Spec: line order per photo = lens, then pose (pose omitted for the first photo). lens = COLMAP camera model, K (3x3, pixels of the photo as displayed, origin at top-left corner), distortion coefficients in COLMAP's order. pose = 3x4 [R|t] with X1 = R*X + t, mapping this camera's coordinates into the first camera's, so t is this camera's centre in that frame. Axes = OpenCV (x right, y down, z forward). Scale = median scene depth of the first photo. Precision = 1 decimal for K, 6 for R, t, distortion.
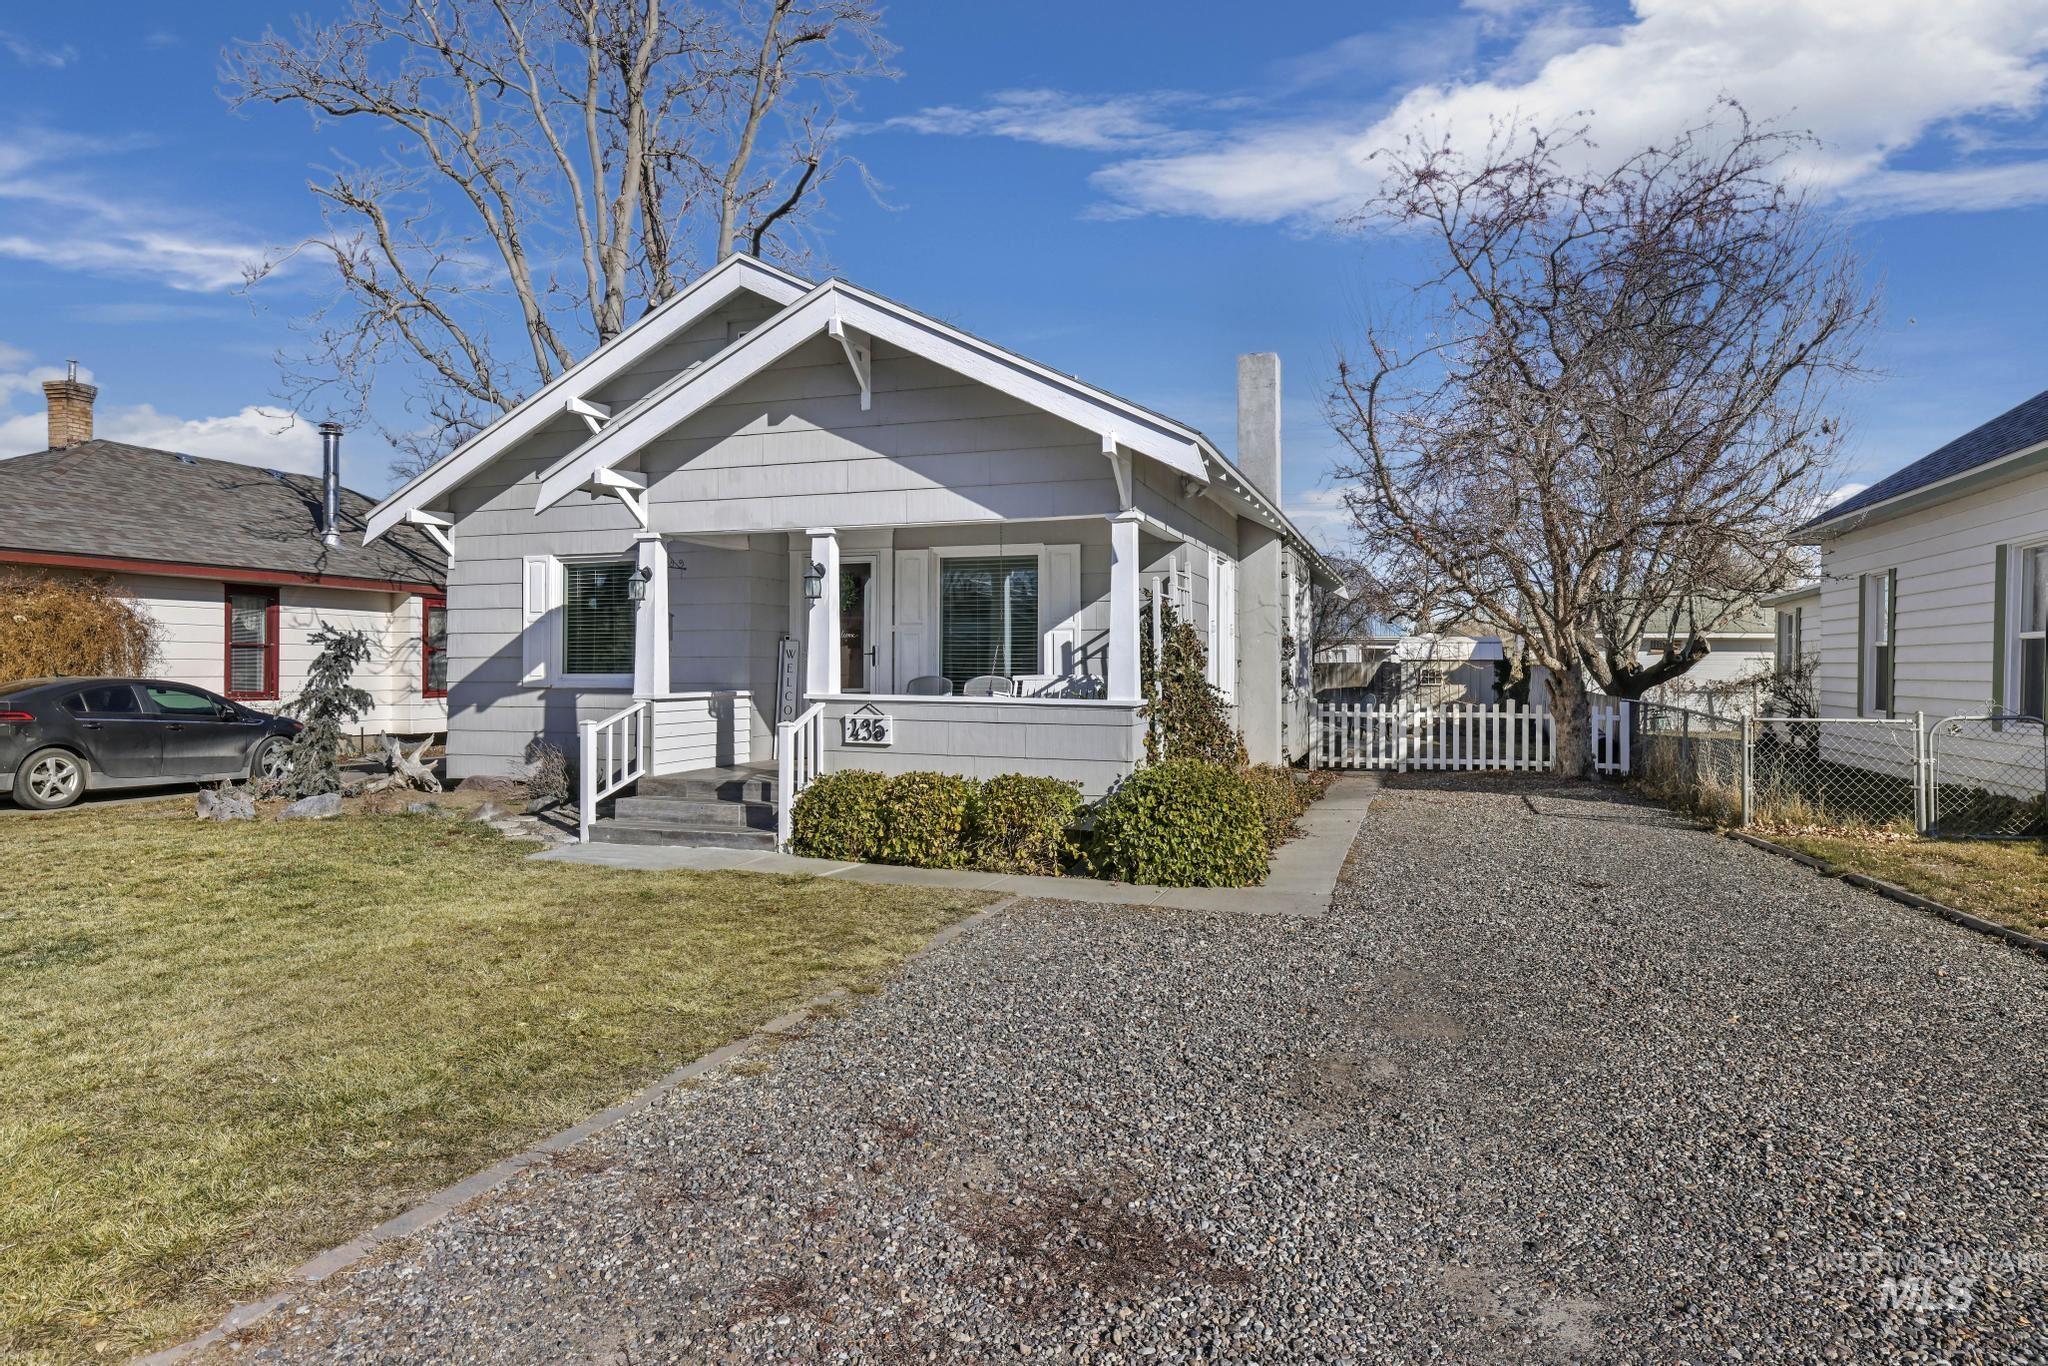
lens RADIAL K [[1172.0, 0, 1023.1], [0, 1172.0, 635.8], [0, 0, 1]] dist [-0.000885, 0.000970]
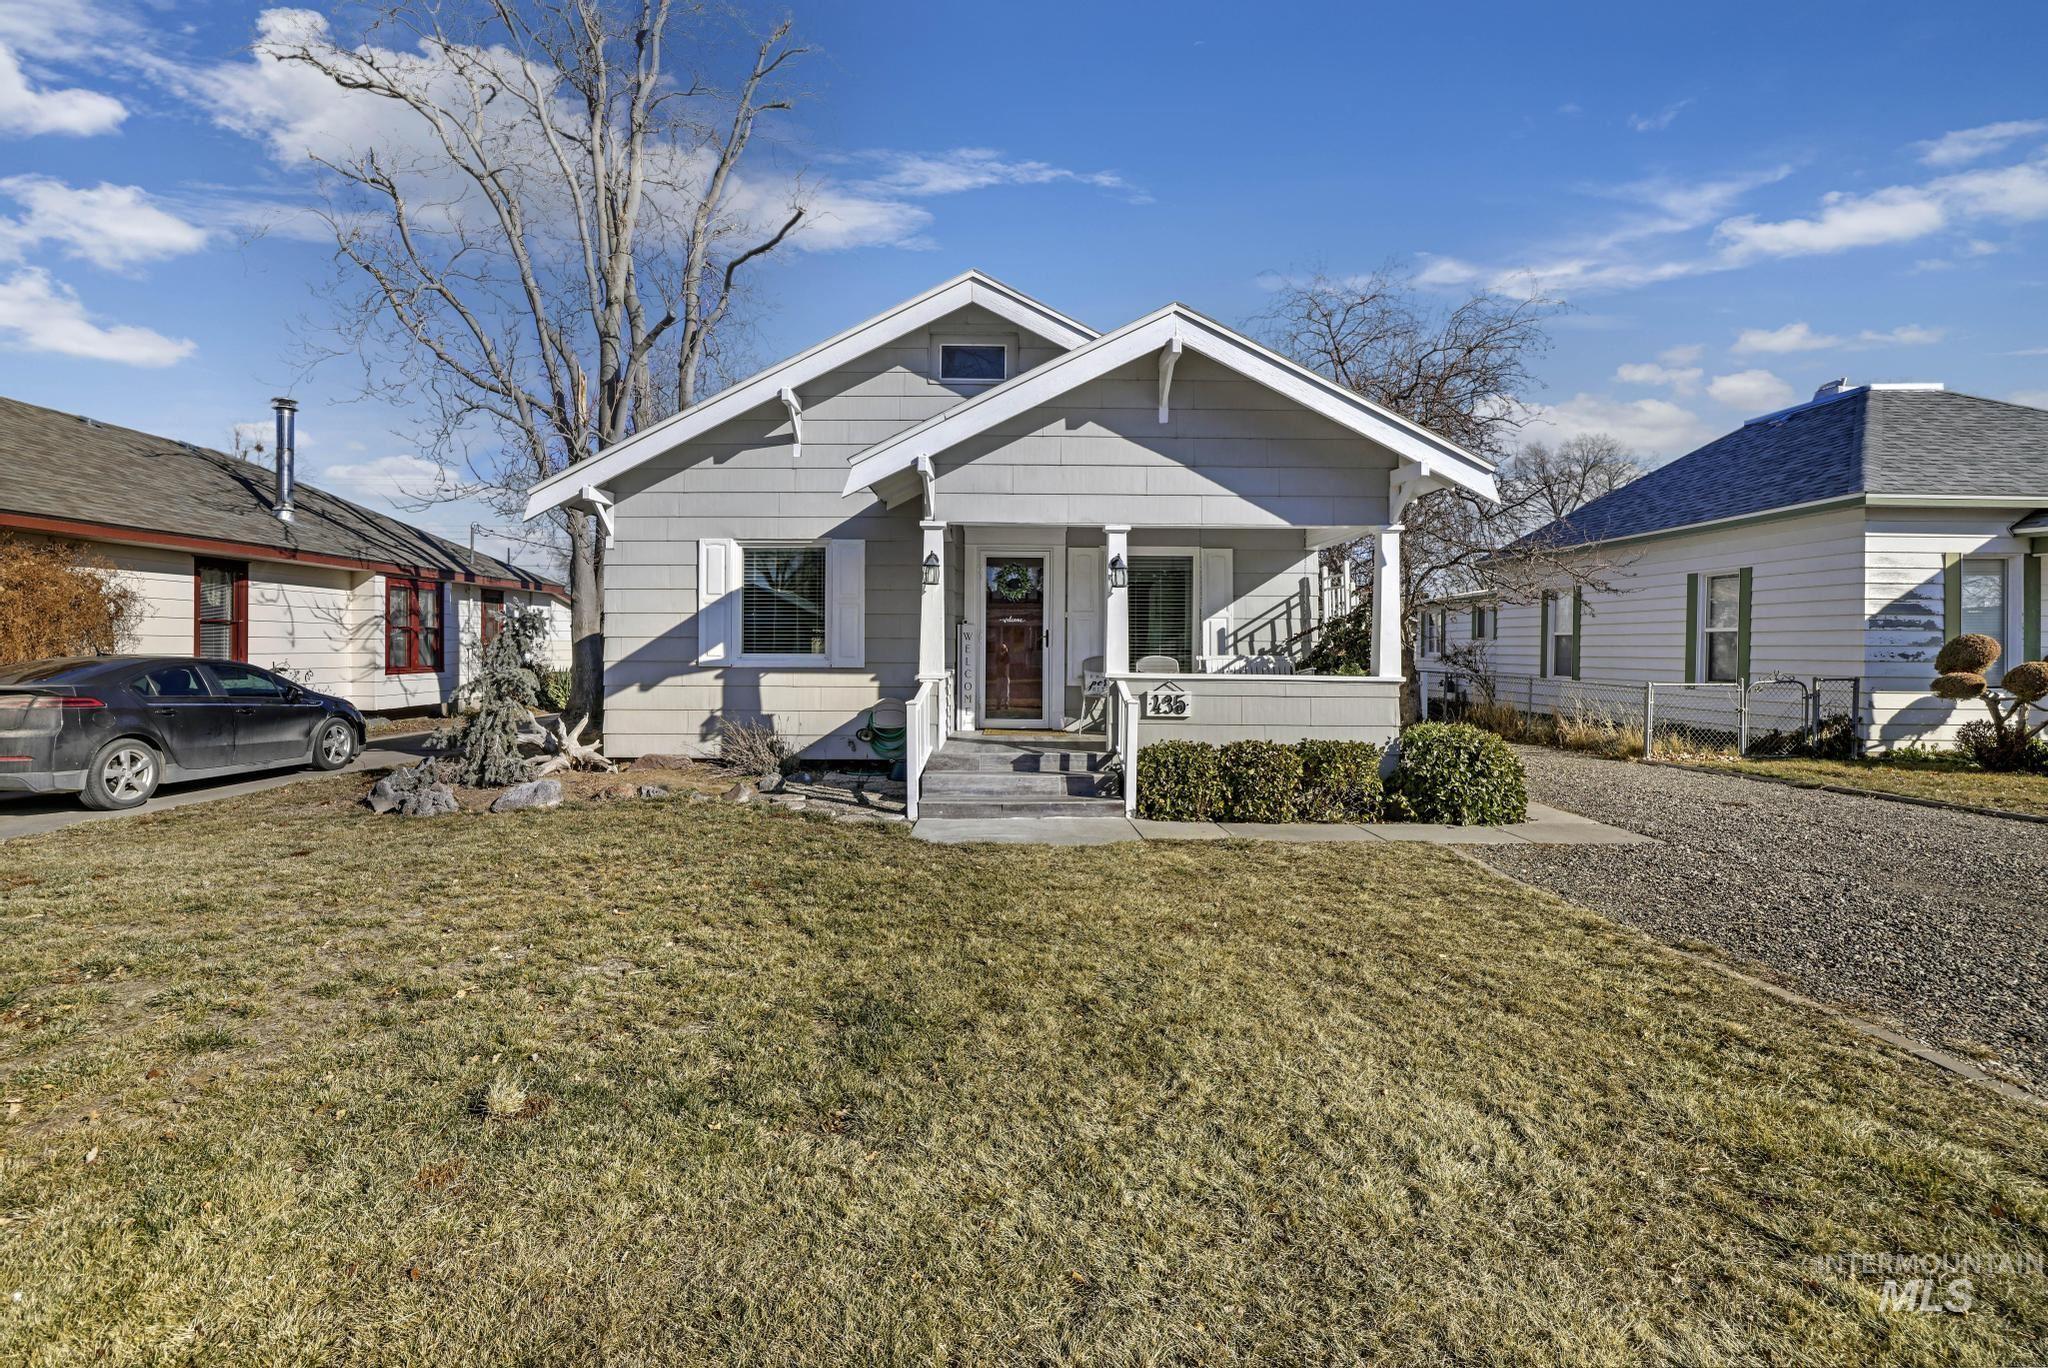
lens RADIAL K [[876.4, 0, 1023.0], [0, 876.4, 627.3], [0, 0, 1]] dist [-0.045184, 0.013875]
pose [[0.942055, 0.010218, 0.335302, -0.416630], [-0.012432, 0.999913, 0.004459, 0.002520], [-0.335227, -0.008369, 0.942100, 0.188550]]
